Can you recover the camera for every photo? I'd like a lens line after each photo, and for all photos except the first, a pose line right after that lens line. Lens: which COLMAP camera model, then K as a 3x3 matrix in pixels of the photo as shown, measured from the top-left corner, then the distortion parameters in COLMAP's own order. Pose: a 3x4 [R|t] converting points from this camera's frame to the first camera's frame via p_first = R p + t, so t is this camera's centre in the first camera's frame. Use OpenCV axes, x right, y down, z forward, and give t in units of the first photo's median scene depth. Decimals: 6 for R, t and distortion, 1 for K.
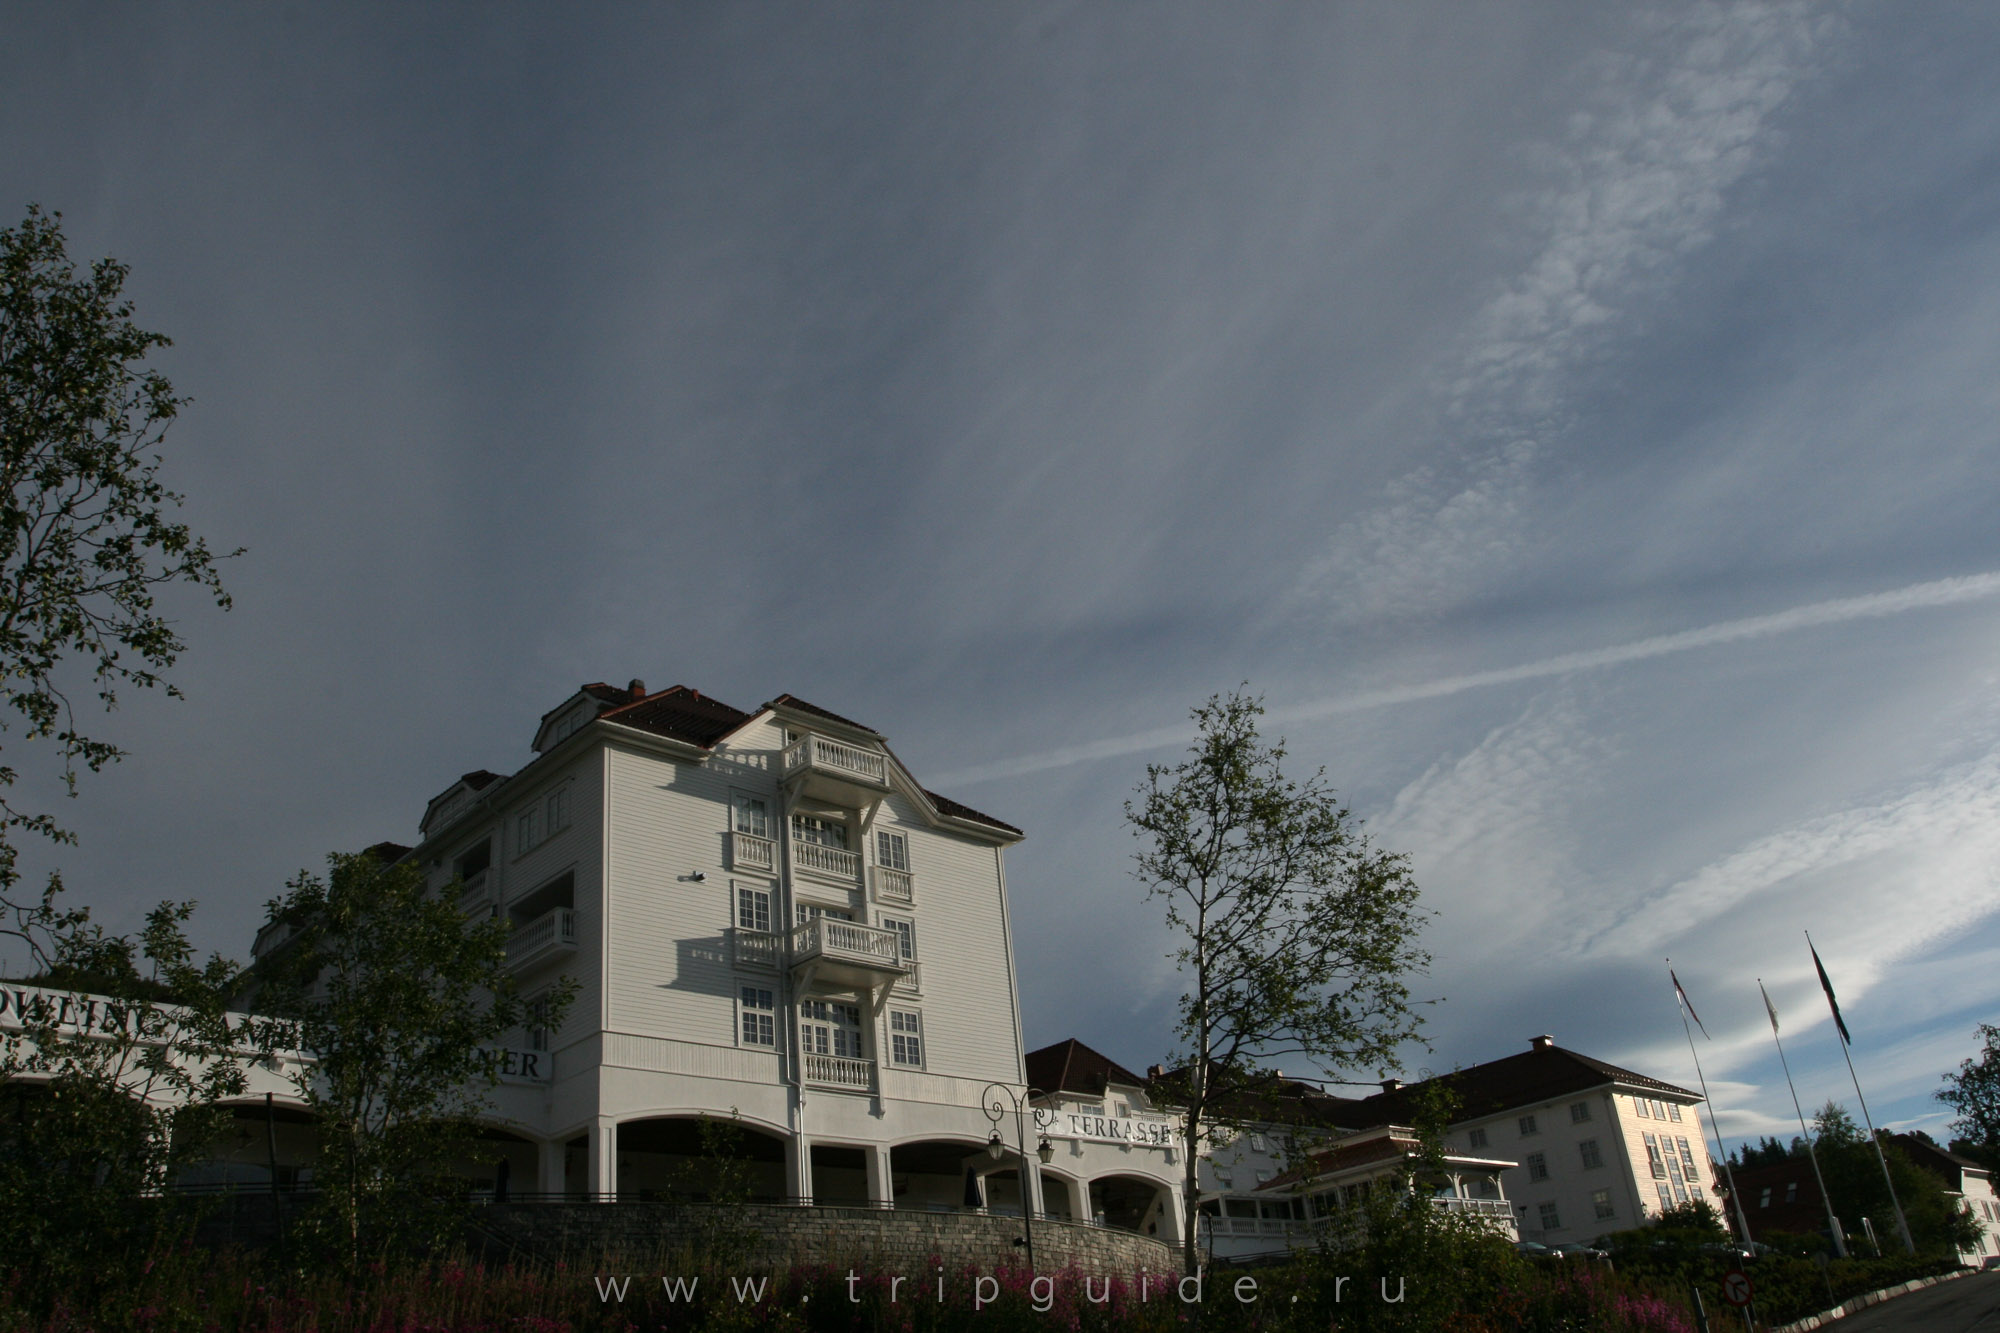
lens RADIAL K [[1581.0, 0, 1000.0], [0, 1581.0, 666.5], [0, 0, 1]] dist [-0.097103, 0.060469]
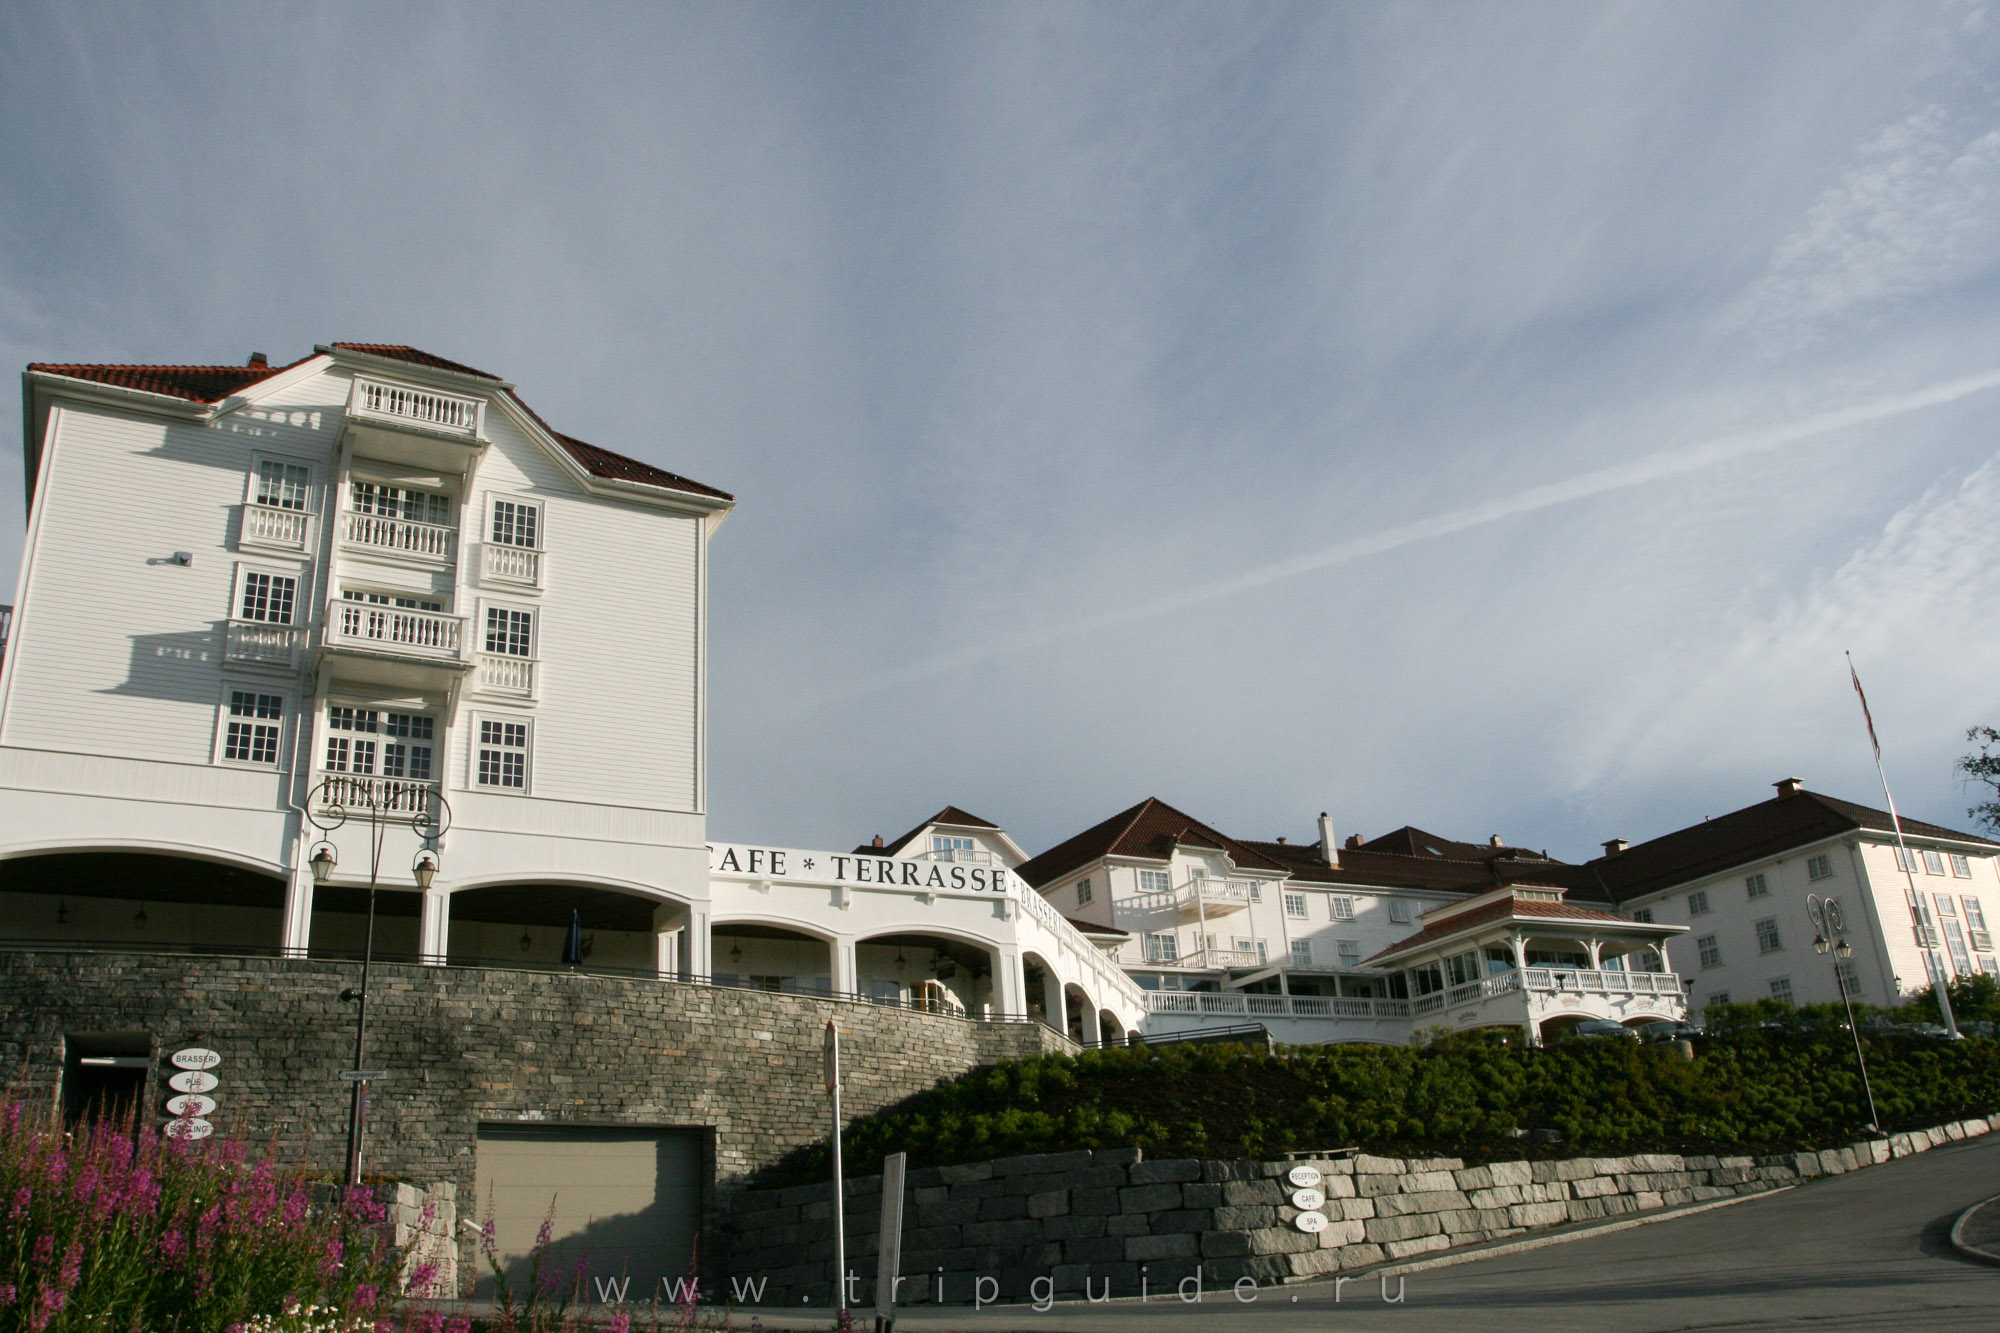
lens RADIAL K [[1581.0, 0, 1000.0], [0, 1581.0, 666.5], [0, 0, 1]] dist [-0.097103, 0.060469]
pose [[0.966534, -0.063649, -0.248516, 0.383192], [0.092553, 0.990006, 0.106402, 0.136865], [0.239260, -0.125842, 0.962766, 0.325058]]
